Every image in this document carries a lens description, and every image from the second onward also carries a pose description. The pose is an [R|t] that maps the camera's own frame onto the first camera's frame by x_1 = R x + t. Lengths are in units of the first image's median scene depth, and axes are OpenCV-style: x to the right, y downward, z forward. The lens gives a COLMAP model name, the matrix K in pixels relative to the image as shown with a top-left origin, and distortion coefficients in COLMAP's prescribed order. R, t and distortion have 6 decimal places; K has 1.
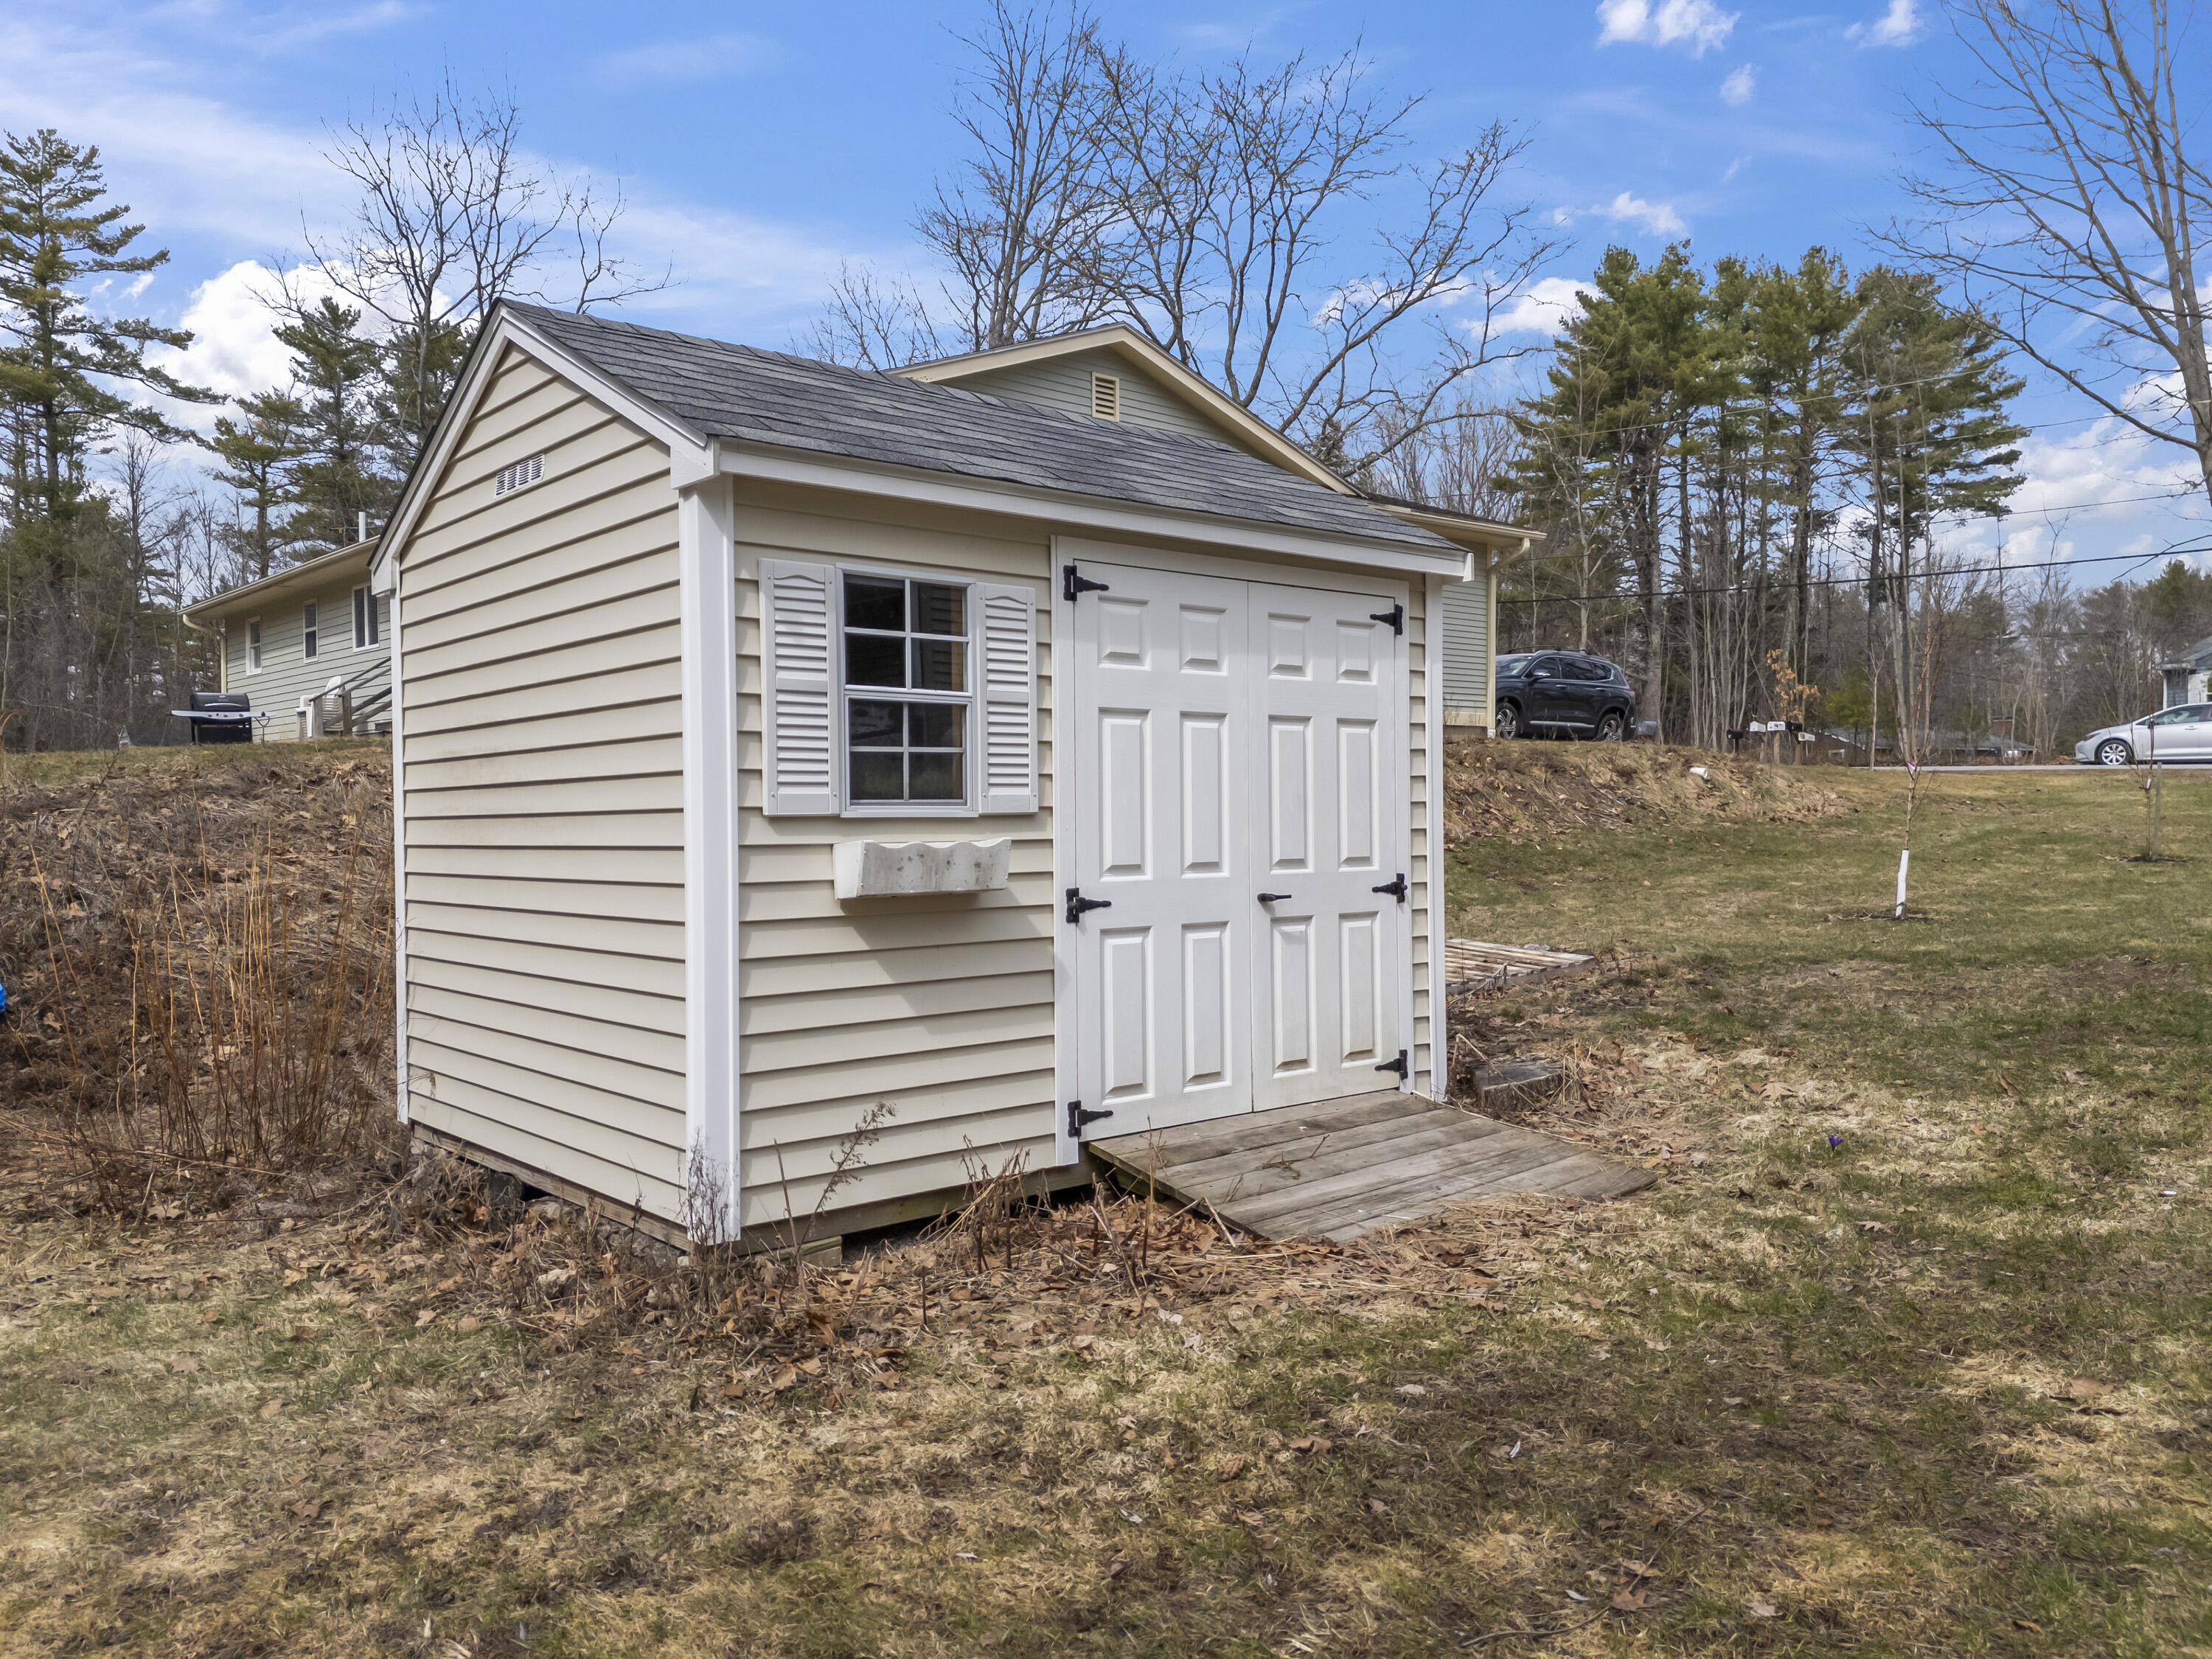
lens RADIAL K [[1609.1, 0, 1096.5], [0, 1609.1, 831.3], [0, 0, 1]] dist [0.074896, -0.072407]
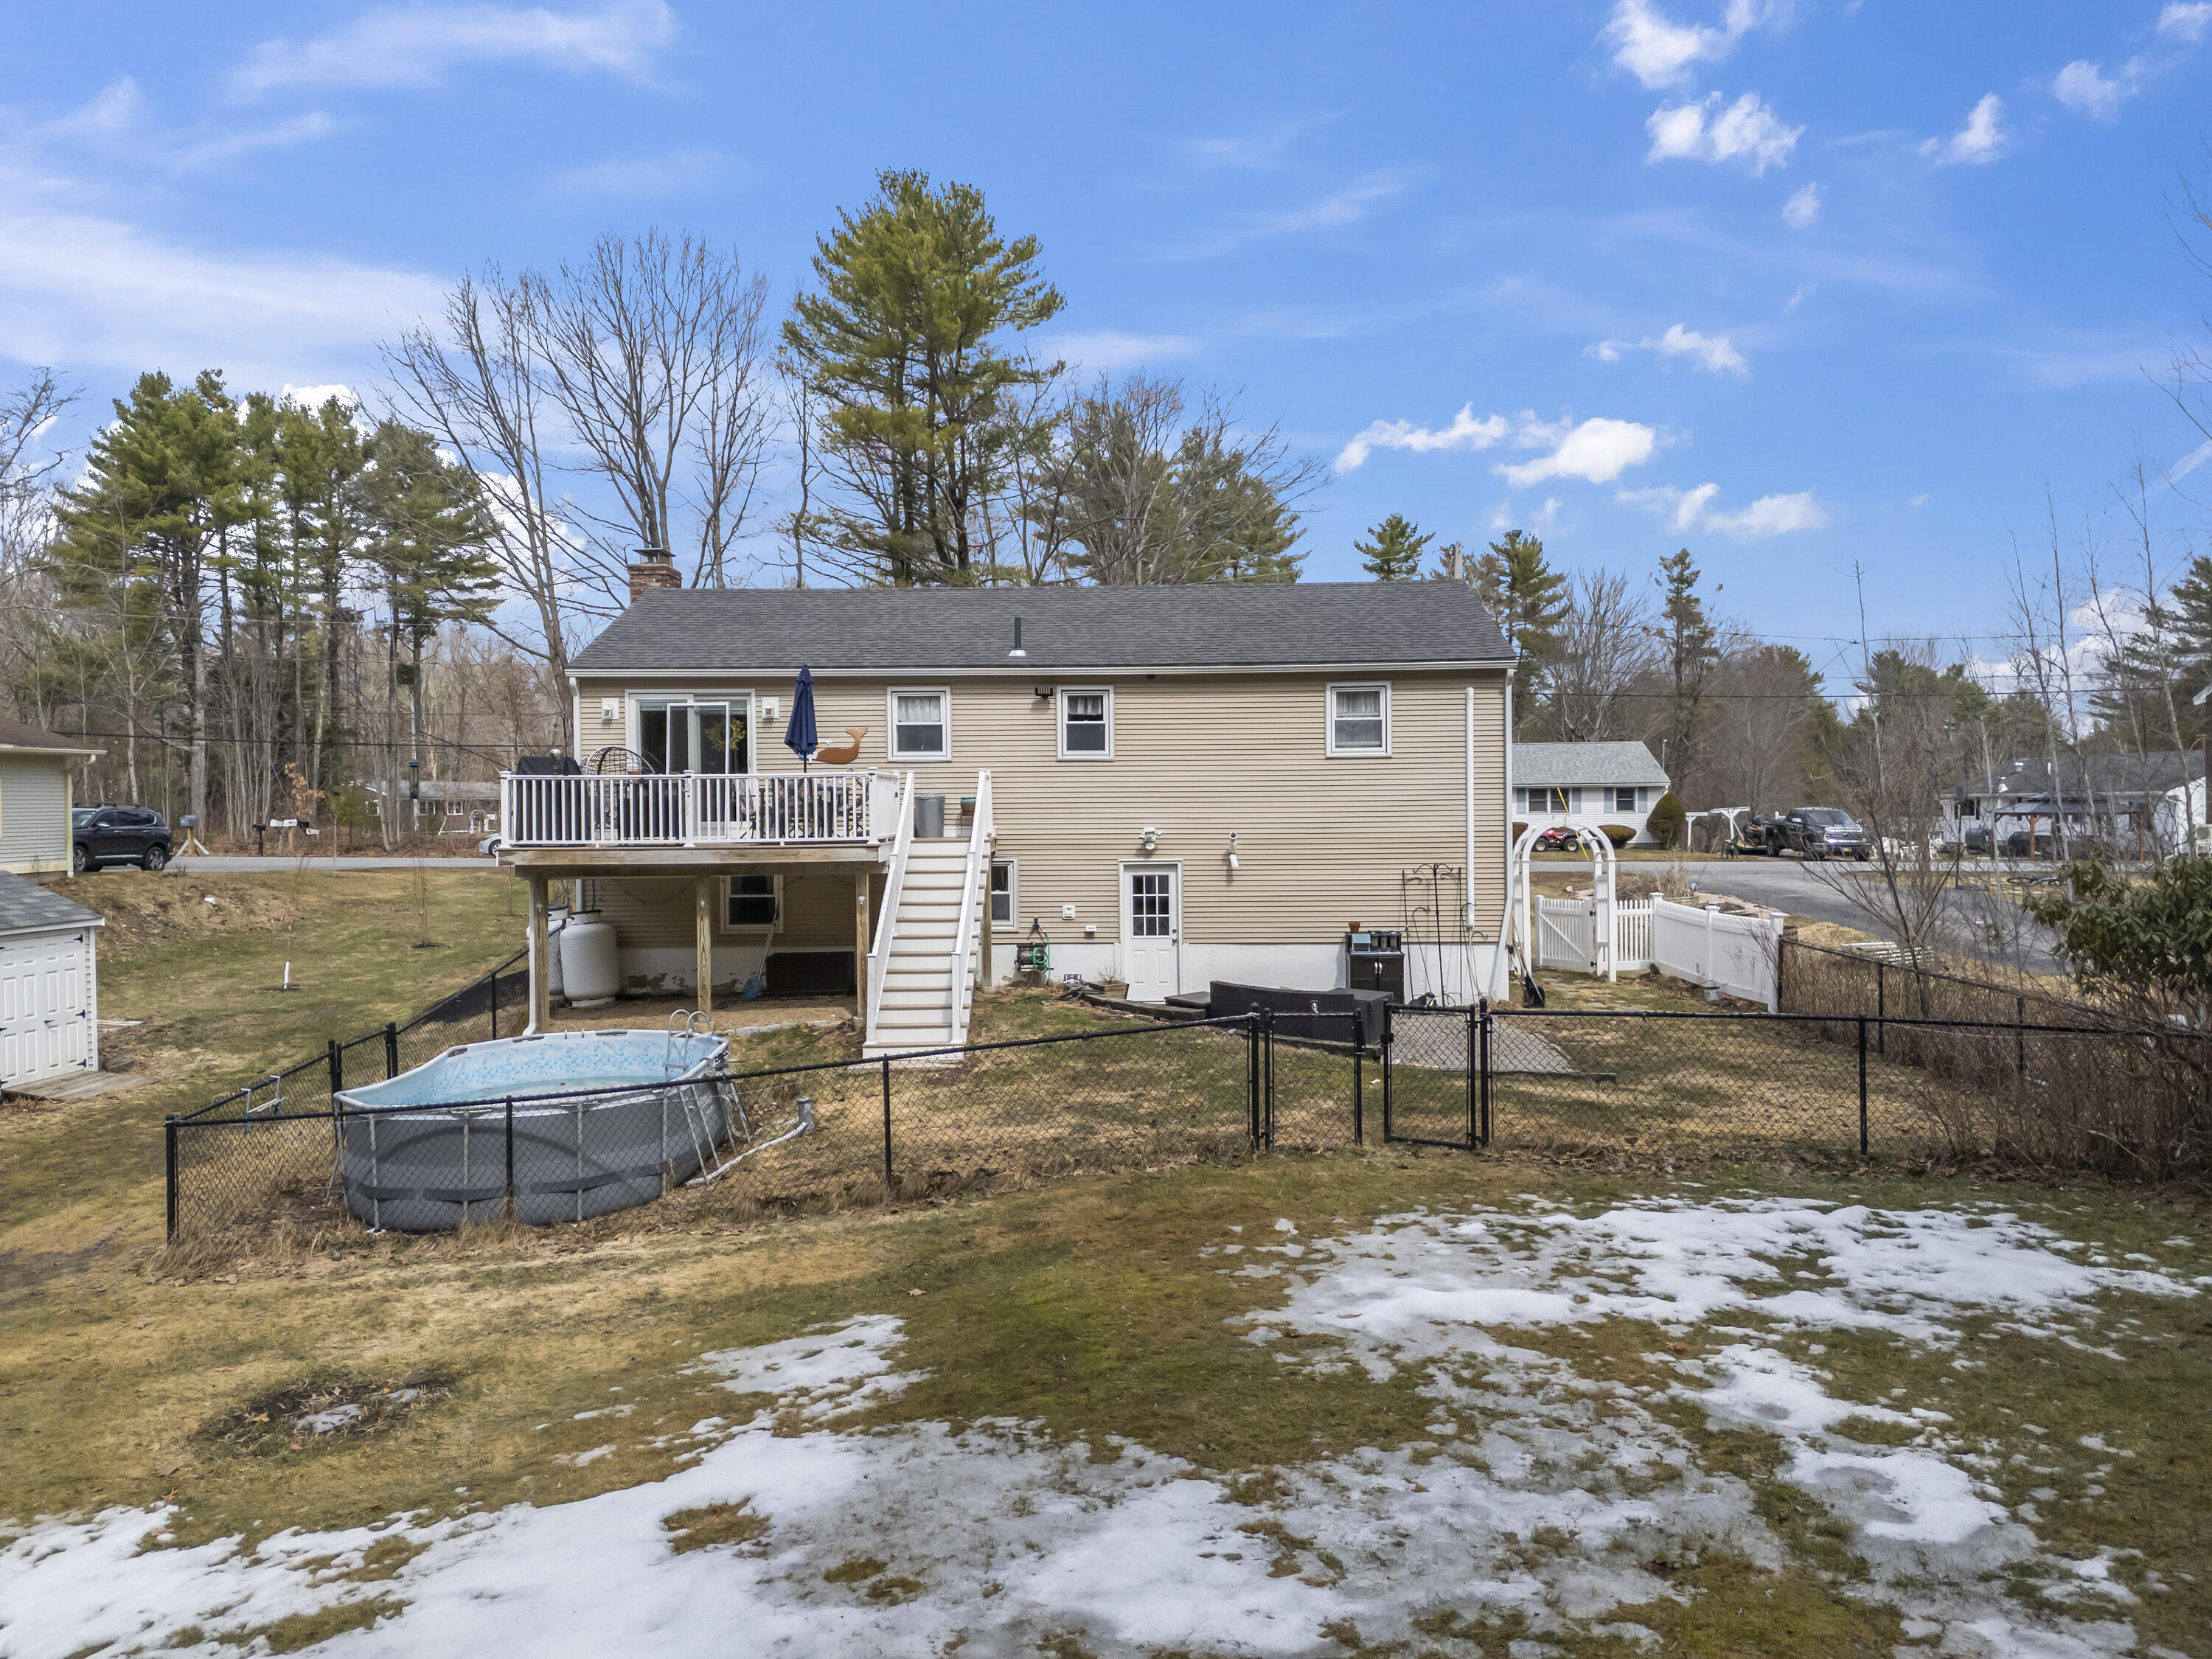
lens RADIAL K [[1609.1, 0, 1096.5], [0, 1609.1, 831.3], [0, 0, 1]] dist [0.074896, -0.072407]
pose [[0.678393, -0.012162, 0.734599, -0.126186], [0.017484, 0.999847, 0.000407, -0.043817], [-0.734491, 0.012567, 0.678502, -0.413420]]
